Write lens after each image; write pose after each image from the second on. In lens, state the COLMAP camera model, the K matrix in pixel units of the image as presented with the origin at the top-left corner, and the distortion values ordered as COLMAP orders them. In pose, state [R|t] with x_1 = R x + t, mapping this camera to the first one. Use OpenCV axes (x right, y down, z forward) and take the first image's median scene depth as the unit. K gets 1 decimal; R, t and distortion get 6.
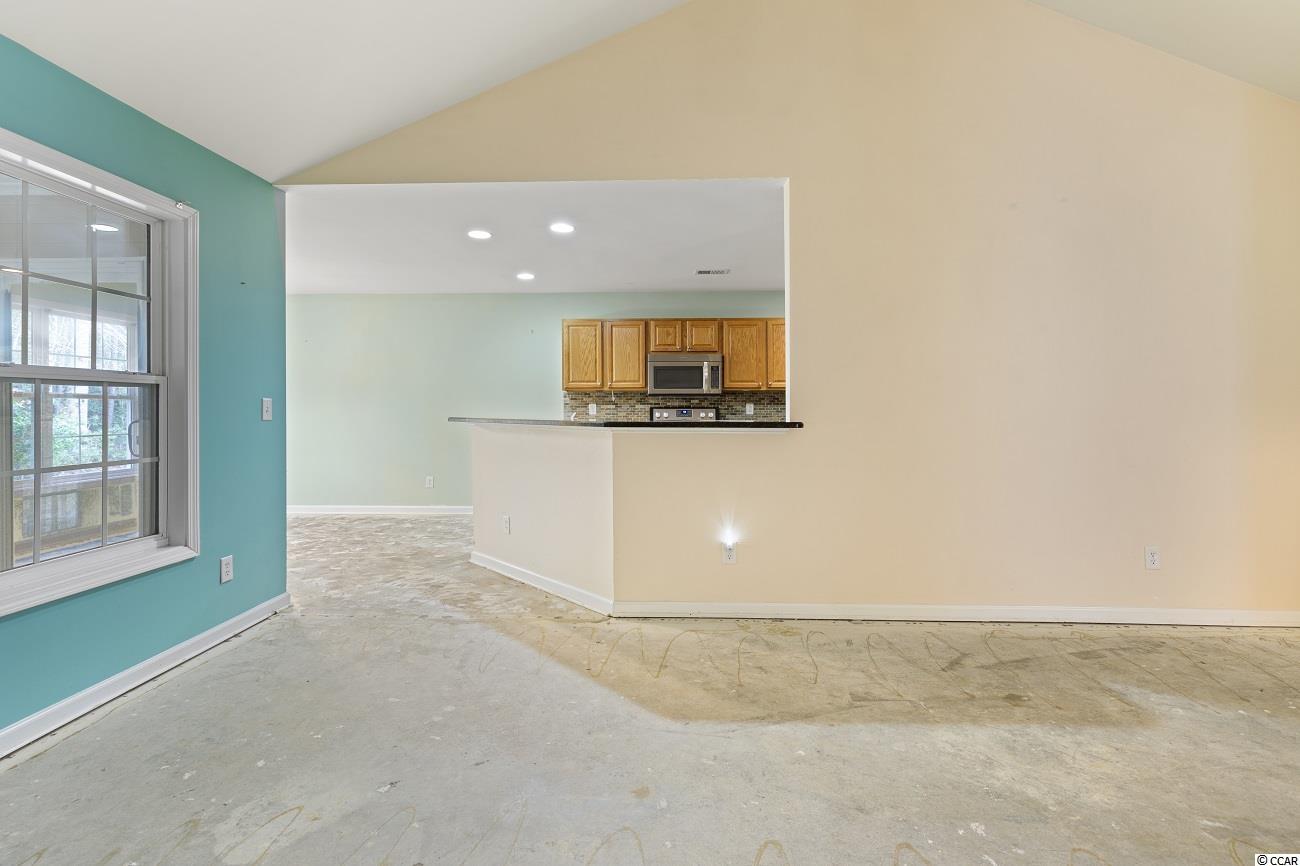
lens RADIAL K [[607.2, 0, 641.1], [0, 607.2, 410.2], [0, 0, 1]] dist [0.013961, -0.003352]
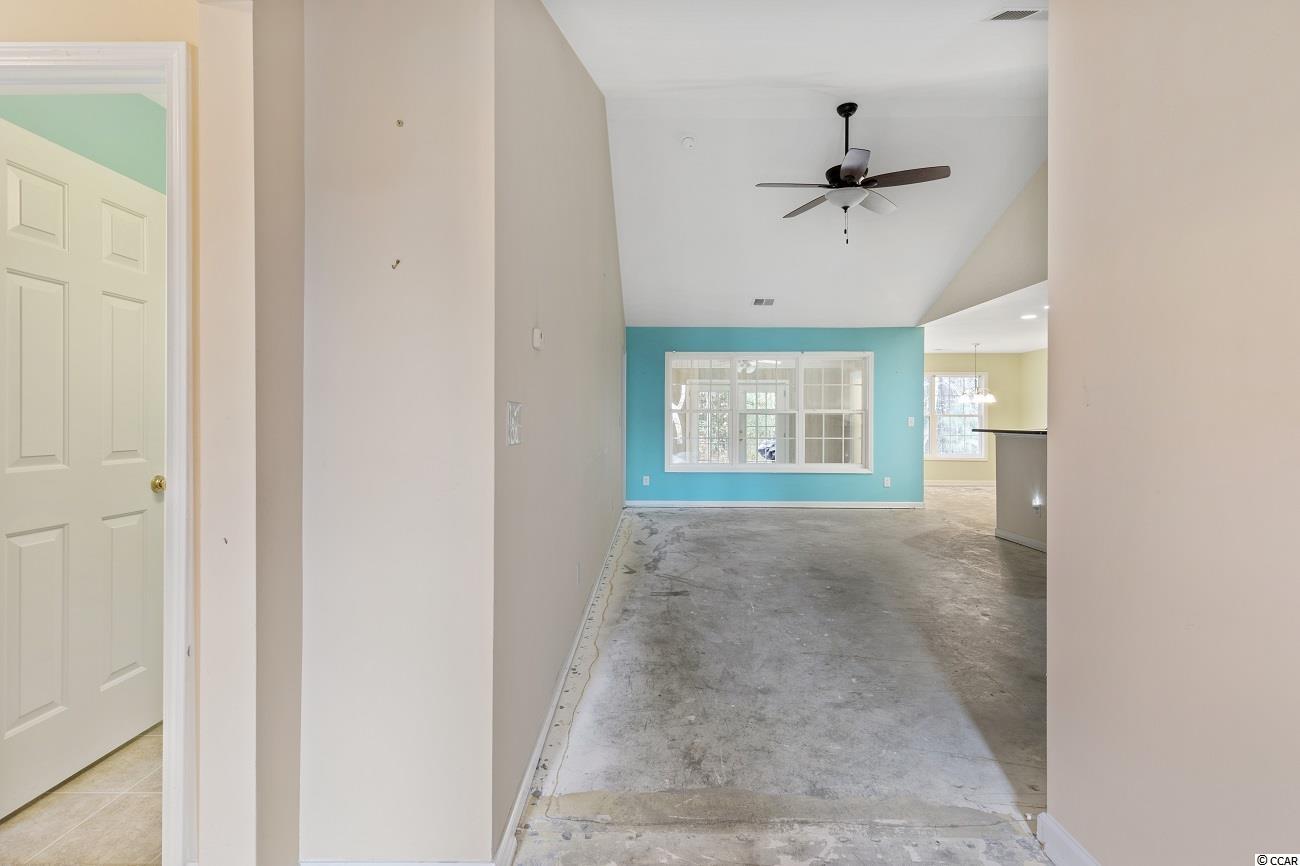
lens RADIAL K [[607.2, 0, 647.5], [0, 607.2, 422.7], [0, 0, 1]] dist [0.013961, -0.003352]
pose [[0.020567, 0.003476, -0.999782, 1.911278], [-0.008377, 0.999959, 0.003305, 0.002158], [0.999753, 0.008308, 0.020595, -0.095541]]
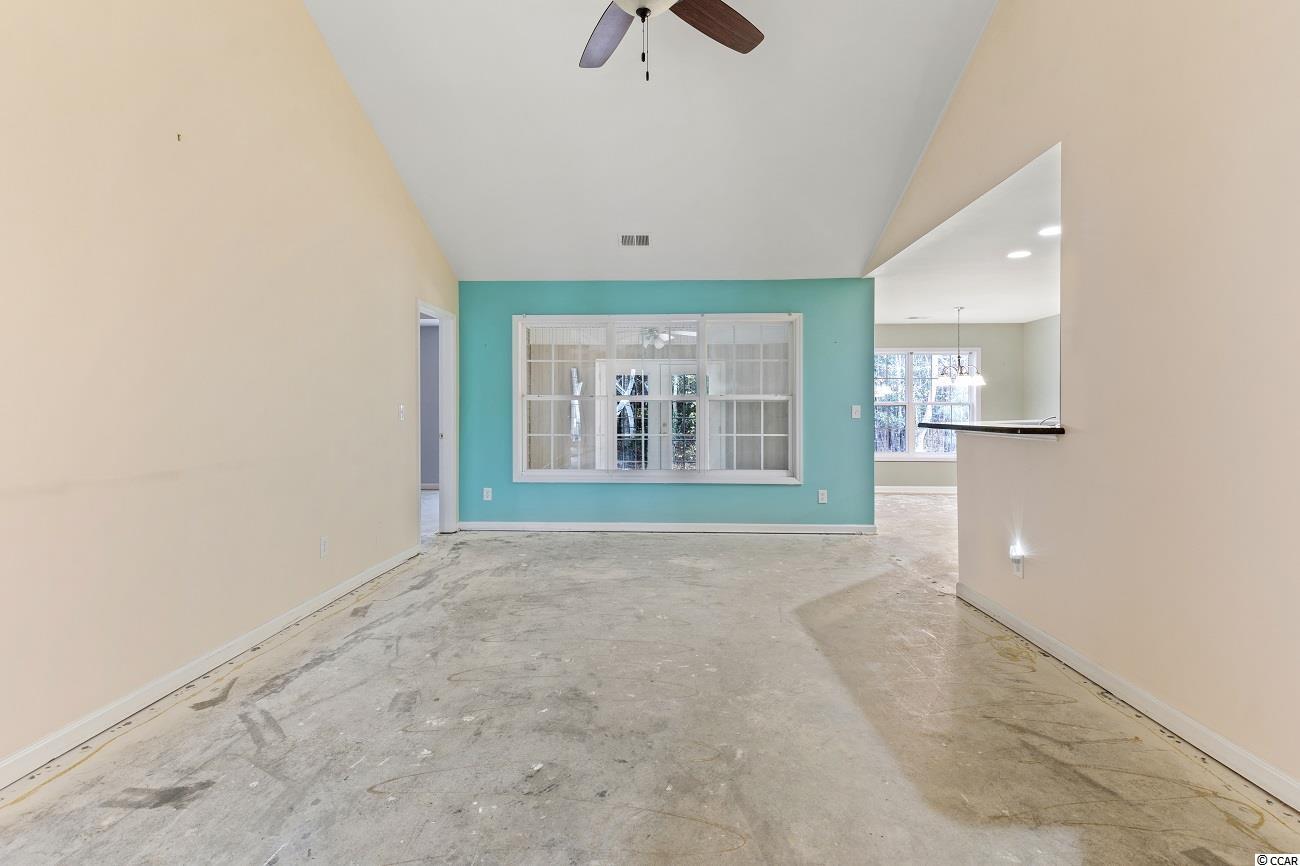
lens RADIAL K [[607.2, 0, 644.9], [0, 607.2, 411.8], [0, 0, 1]] dist [0.013961, -0.003352]
pose [[-0.009382, 0.001230, -0.999955, 1.189424], [-0.007174, 0.999973, 0.001297, -0.000719], [0.999930, 0.007185, -0.009373, 0.458529]]
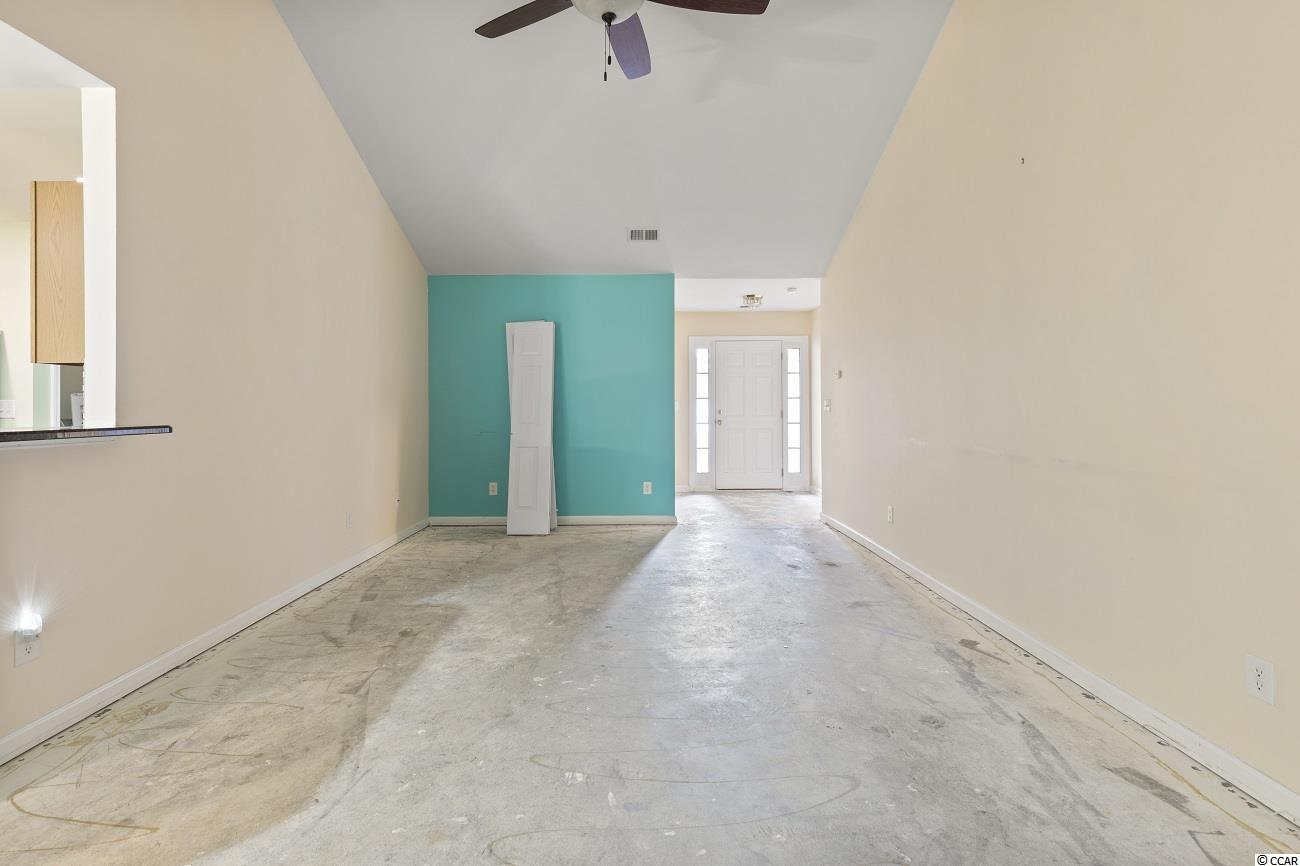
lens RADIAL K [[607.2, 0, 653.6], [0, 607.2, 403.8], [0, 0, 1]] dist [0.013961, -0.003352]
pose [[-0.047146, 0.001520, 0.998887, -0.540611], [0.009260, 0.999957, -0.001084, -0.000103], [-0.998845, 0.009198, -0.047158, 0.428337]]
